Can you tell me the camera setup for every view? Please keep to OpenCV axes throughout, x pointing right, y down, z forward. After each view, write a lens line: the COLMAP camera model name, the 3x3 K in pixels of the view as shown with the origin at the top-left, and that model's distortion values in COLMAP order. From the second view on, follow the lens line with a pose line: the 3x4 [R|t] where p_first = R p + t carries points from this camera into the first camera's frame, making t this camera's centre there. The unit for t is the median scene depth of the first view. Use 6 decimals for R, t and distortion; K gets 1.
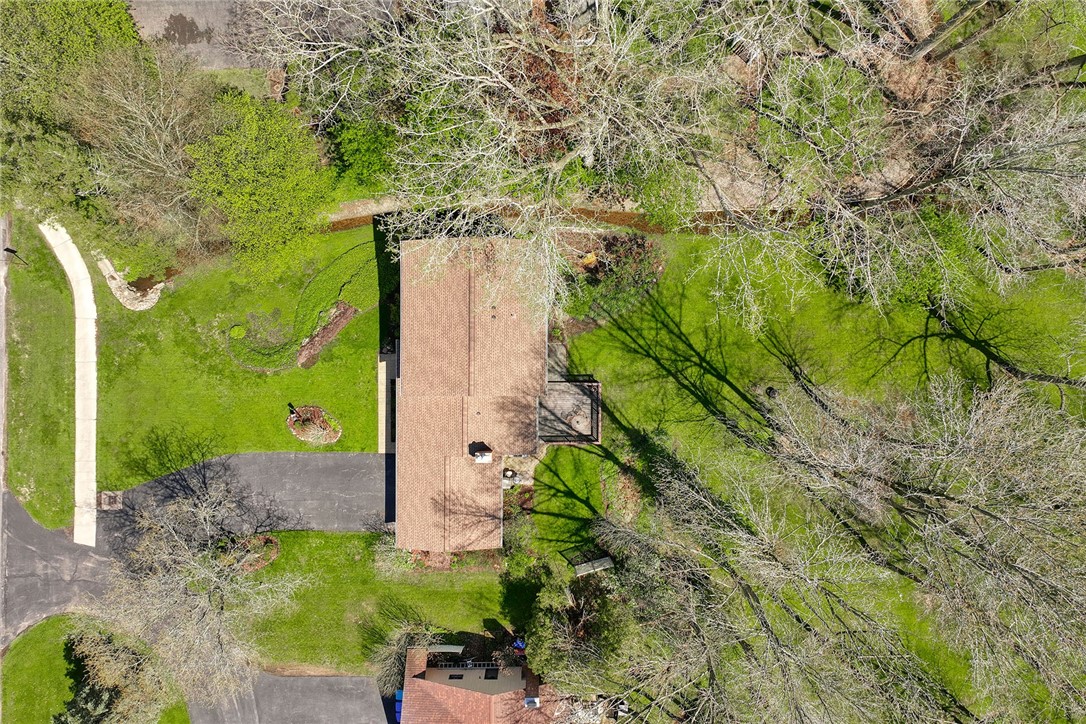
lens RADIAL K [[758.6, 0, 542.7], [0, 758.6, 359.8], [0, 0, 1]] dist [-0.002048, 0.008975]
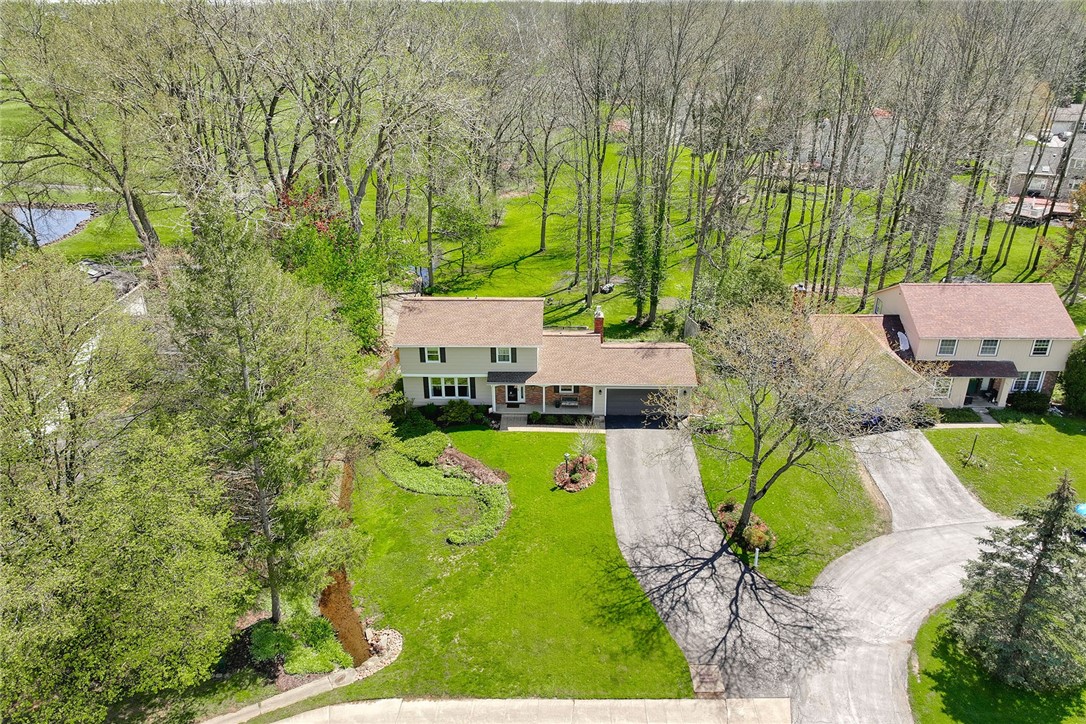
lens RADIAL K [[758.6, 0, 542.6], [0, 758.6, 362.5], [0, 0, 1]] dist [-0.002048, 0.008975]
pose [[0.027138, -0.427337, 0.903685, -1.010162], [0.999632, 0.011609, -0.024530, 0.066134], [-0.000009, 0.904018, 0.427495, 0.513712]]
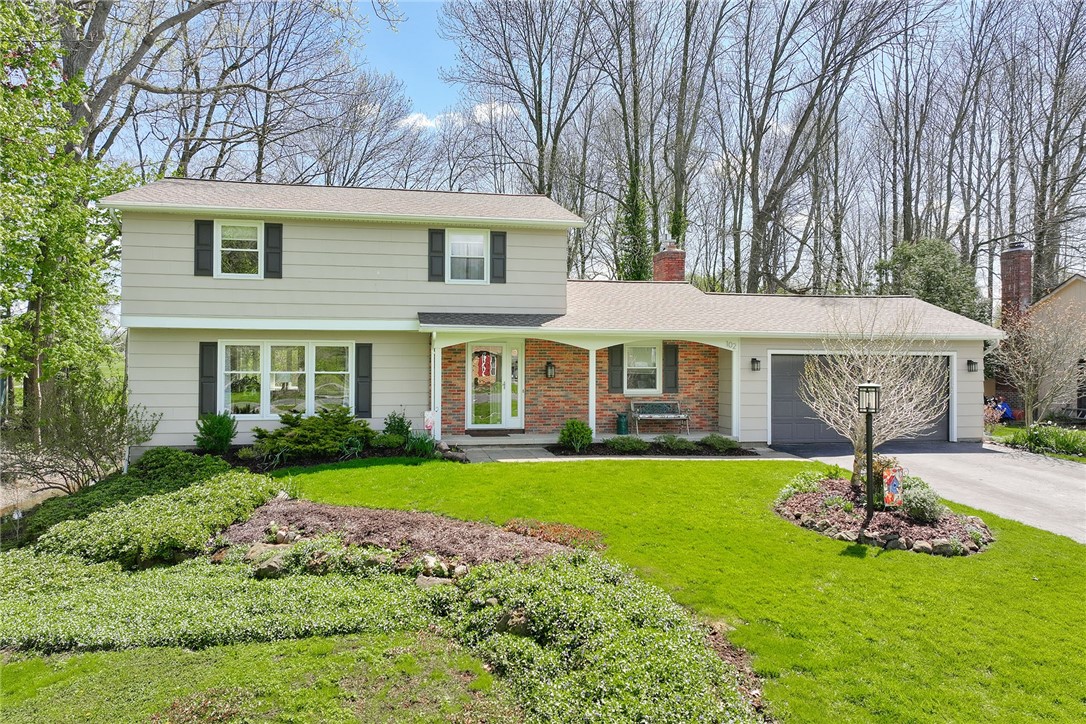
lens RADIAL K [[758.6, 0, 544.5], [0, 758.6, 363.6], [0, 0, 1]] dist [-0.002048, 0.008975]
pose [[-0.199270, -0.005645, 0.979928, -0.470296], [0.979857, 0.012254, 0.199326, -0.035777], [-0.013134, 0.999909, 0.003089, 0.948631]]
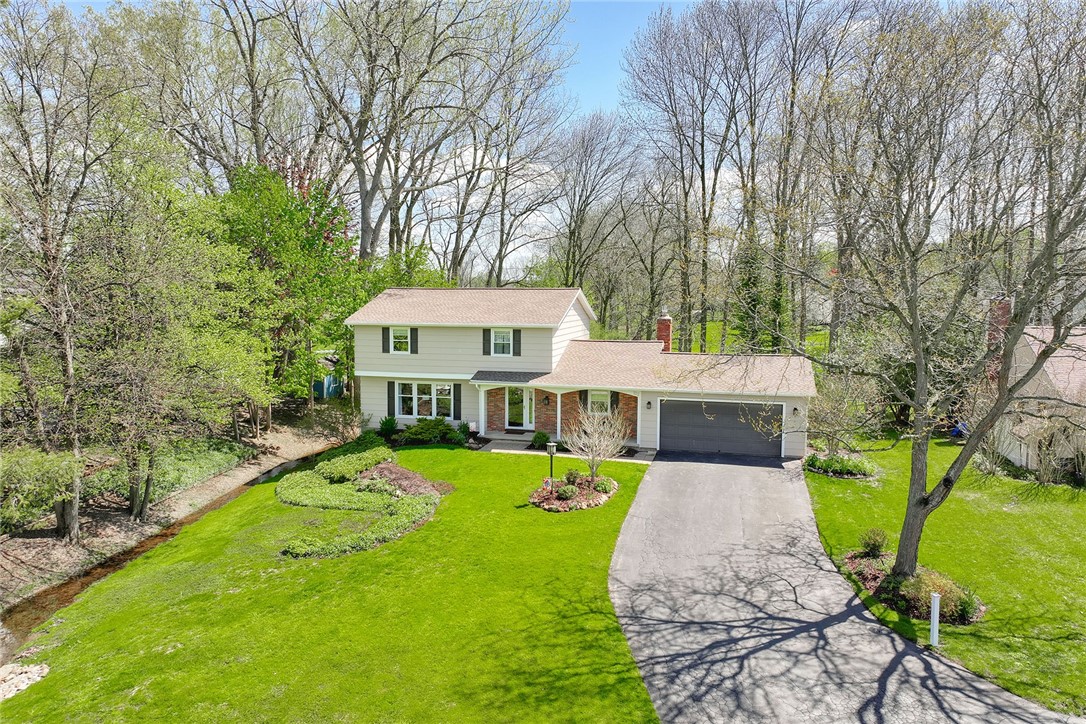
lens RADIAL K [[758.6, 0, 543.7], [0, 758.6, 358.8], [0, 0, 1]] dist [-0.002048, 0.008975]
pose [[0.244468, -0.088683, 0.965593, -0.739541], [0.969586, 0.034460, -0.242314, 0.175090], [-0.011785, 0.995464, 0.094410, 0.861396]]
